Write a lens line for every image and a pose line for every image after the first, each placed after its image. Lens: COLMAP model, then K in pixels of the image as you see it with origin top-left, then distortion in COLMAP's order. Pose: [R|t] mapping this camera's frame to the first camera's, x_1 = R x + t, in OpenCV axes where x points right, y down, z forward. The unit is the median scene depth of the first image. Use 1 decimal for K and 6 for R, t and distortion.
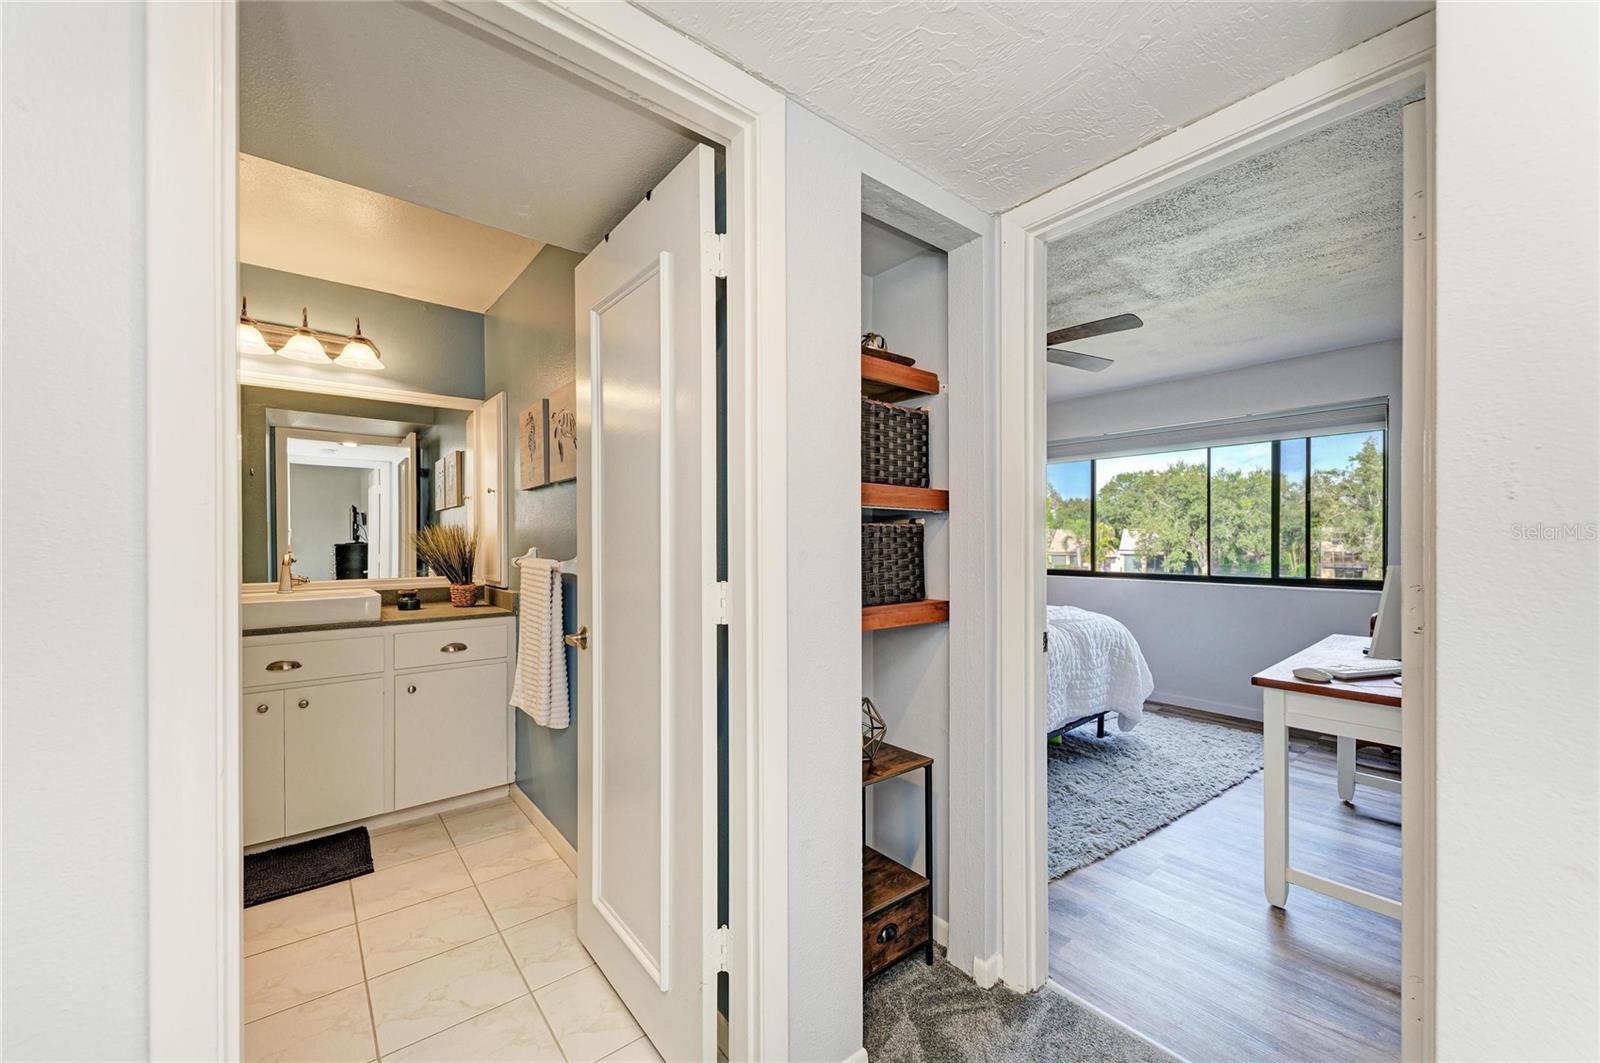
lens RADIAL K [[613.2, 0, 814.7], [0, 613.2, 549.7], [0, 0, 1]] dist [0.010503, -0.000034]
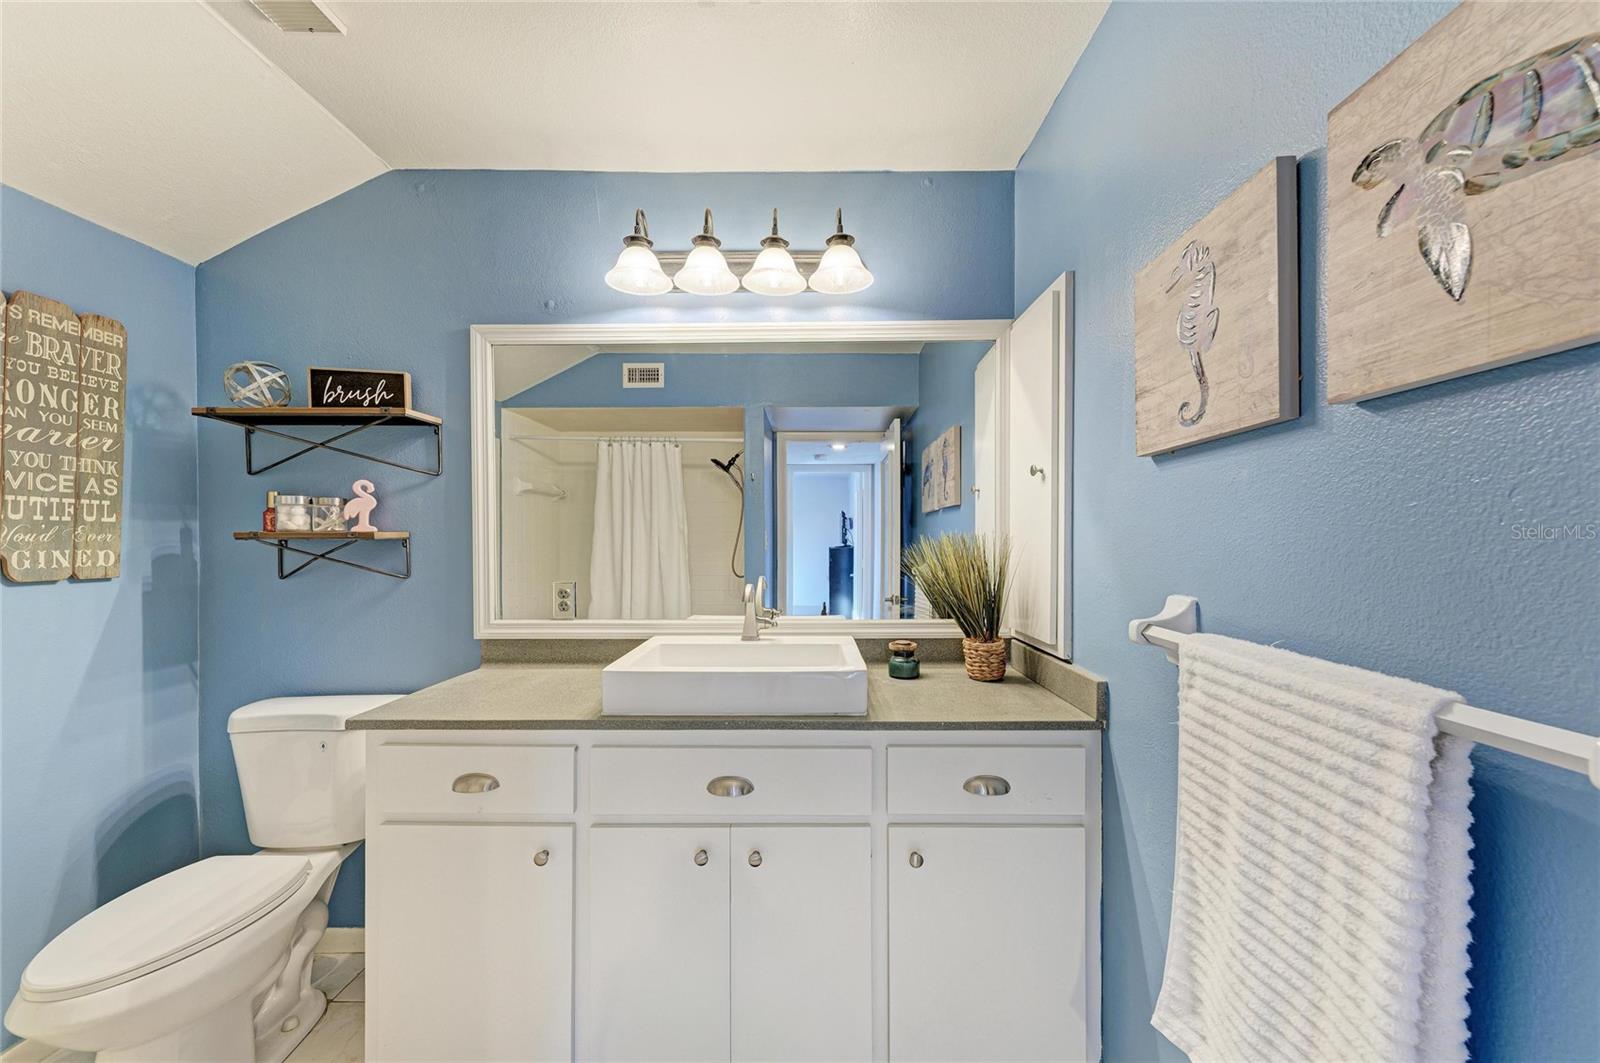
lens RADIAL K [[596.4, 0, 808.9], [0, 596.4, 542.8], [0, 0, 1]] dist [0.024708, 0.000001]
pose [[0.762682, 0.000817, -0.646774, -0.335389], [-0.005885, 0.999967, -0.005676, -0.028714], [0.646747, 0.008136, 0.762661, 0.470237]]
